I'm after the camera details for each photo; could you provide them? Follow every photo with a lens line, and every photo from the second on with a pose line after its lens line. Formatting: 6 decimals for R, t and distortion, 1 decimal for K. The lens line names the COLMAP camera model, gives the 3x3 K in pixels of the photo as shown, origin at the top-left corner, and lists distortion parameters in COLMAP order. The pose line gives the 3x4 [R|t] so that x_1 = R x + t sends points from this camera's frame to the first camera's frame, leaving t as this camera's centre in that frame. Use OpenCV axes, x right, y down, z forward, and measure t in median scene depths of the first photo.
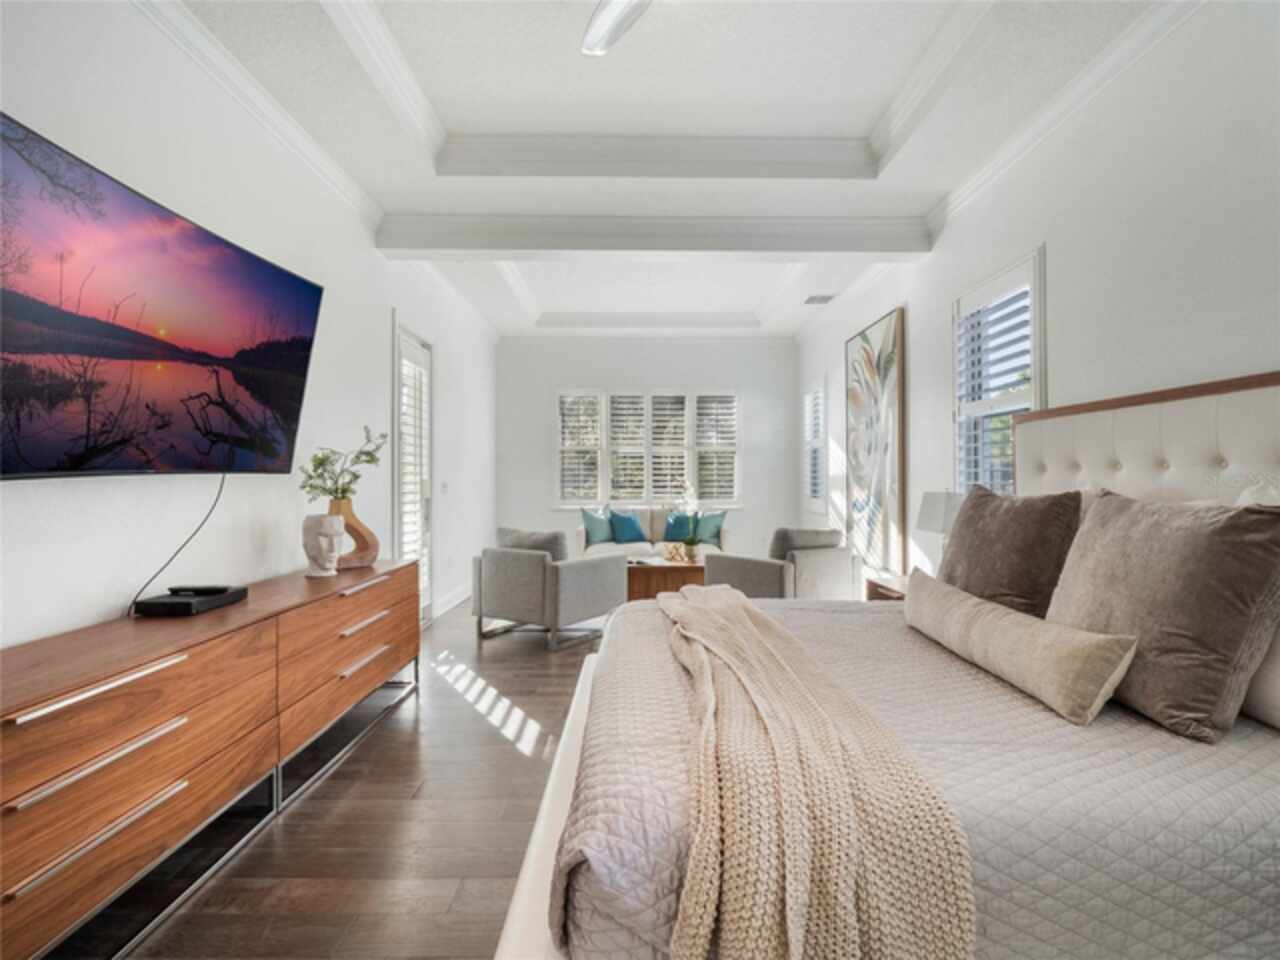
lens RADIAL K [[644.5, 0, 646.2], [0, 644.5, 474.8], [0, 0, 1]] dist [0.000695, -0.000289]
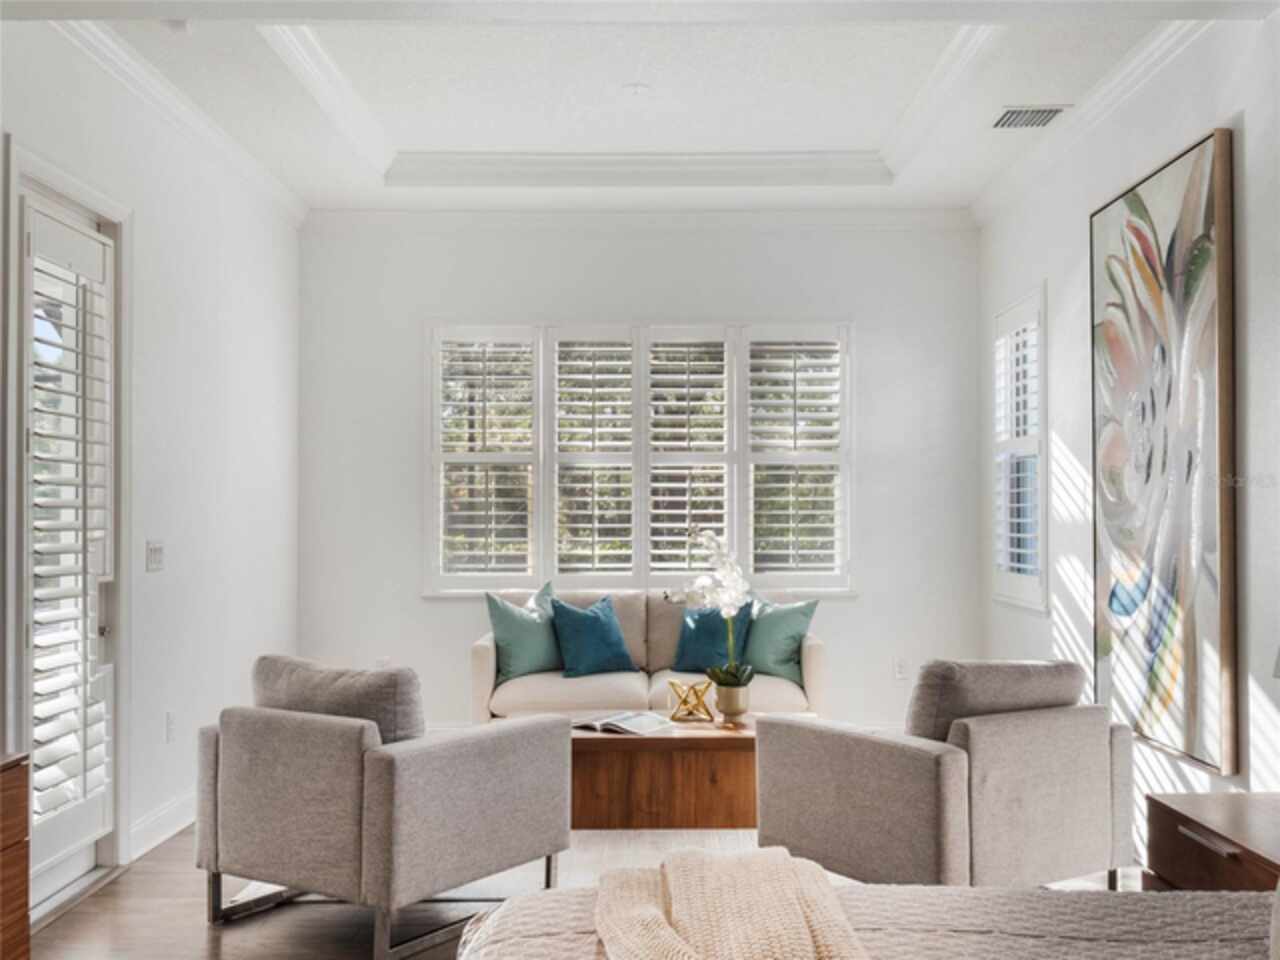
lens RADIAL K [[1338.5, 0, 637.6], [0, 1338.5, 479.5], [0, 0, 1]] dist [0.062561, 0.000000]
pose [[0.999798, -0.000305, -0.020076, 0.027396], [-0.000017, 0.999871, -0.016047, -0.016448], [0.020078, 0.016044, 0.999670, 0.103226]]
